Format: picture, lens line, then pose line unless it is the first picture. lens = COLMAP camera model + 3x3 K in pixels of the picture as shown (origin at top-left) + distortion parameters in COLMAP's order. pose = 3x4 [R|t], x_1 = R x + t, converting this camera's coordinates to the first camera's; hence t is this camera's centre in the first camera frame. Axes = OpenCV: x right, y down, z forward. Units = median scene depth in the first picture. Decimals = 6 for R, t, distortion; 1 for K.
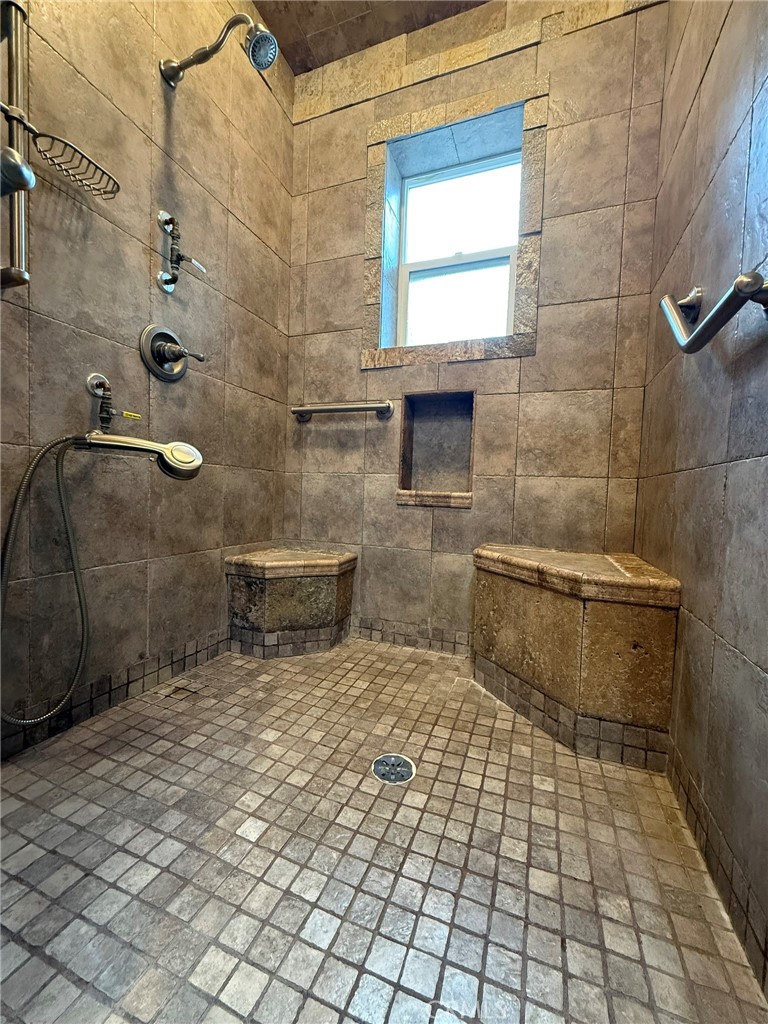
lens RADIAL K [[407.2, 0, 386.0], [0, 407.2, 509.2], [0, 0, 1]] dist [-0.001392, 0.000499]
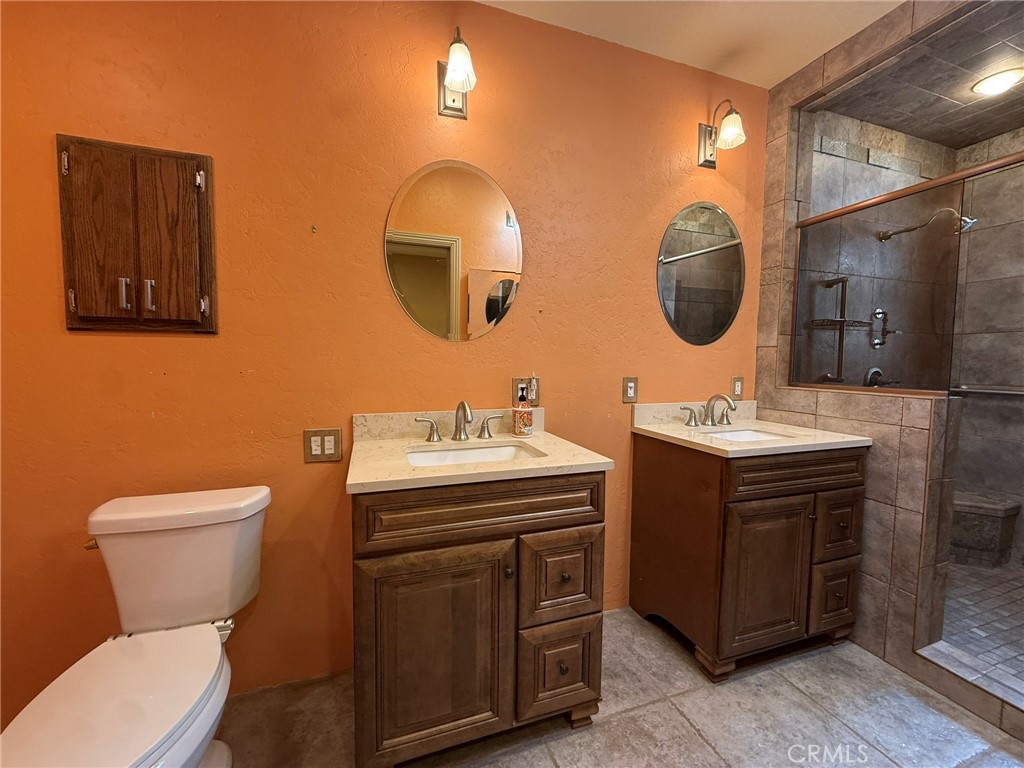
lens RADIAL K [[407.2, 0, 509.1], [0, 407.2, 384.1], [0, 0, 1]] dist [-0.001392, 0.000499]
pose [[0.641176, 0.016074, -0.767225, -0.154722], [-0.016691, 0.999836, 0.006998, -0.304278], [0.767212, 0.008319, 0.641339, -1.320009]]
